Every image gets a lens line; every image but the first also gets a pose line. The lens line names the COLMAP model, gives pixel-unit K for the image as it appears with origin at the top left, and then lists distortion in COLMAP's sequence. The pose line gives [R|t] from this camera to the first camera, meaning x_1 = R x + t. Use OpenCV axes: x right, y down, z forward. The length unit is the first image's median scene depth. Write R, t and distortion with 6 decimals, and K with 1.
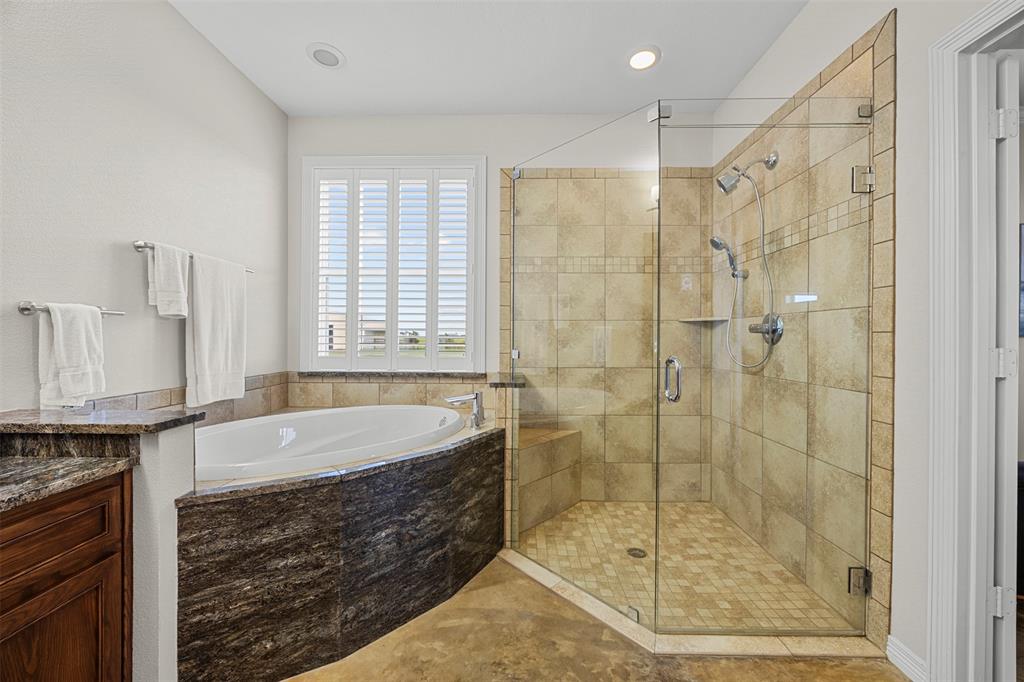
lens RADIAL K [[392.4, 0, 516.3], [0, 392.4, 338.5], [0, 0, 1]] dist [-0.000989, 0.000194]
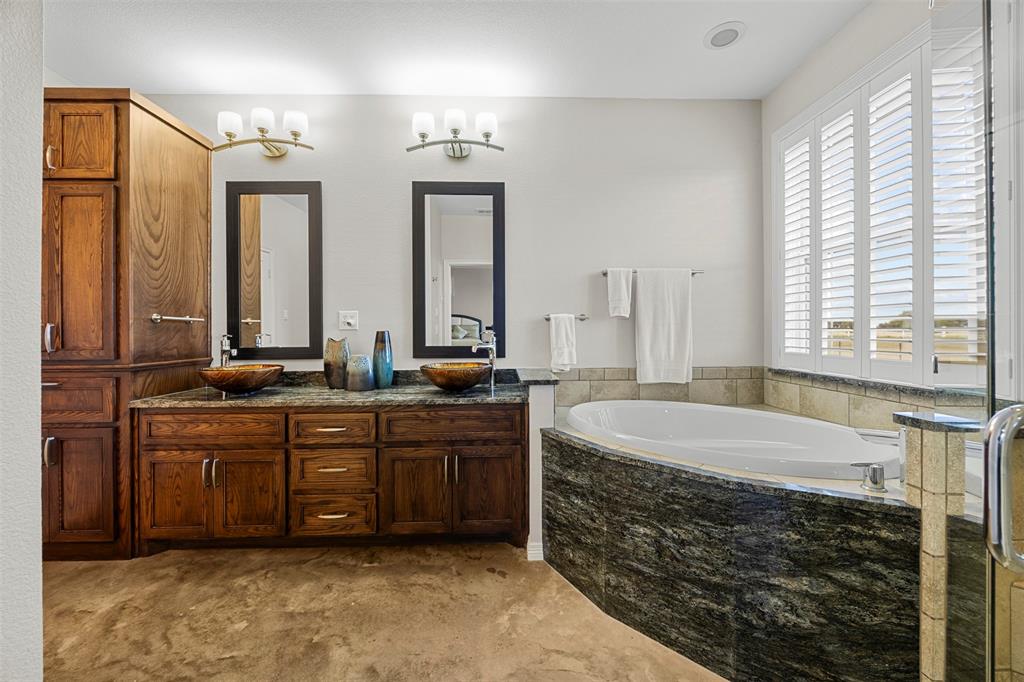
lens RADIAL K [[392.4, 0, 515.3], [0, 392.4, 335.0], [0, 0, 1]] dist [-0.000989, 0.000194]
pose [[0.049494, 0.004922, -0.998762, 0.557554], [0.001209, 0.999987, 0.004988, 0.001329], [0.998774, -0.001454, 0.049487, 0.561177]]
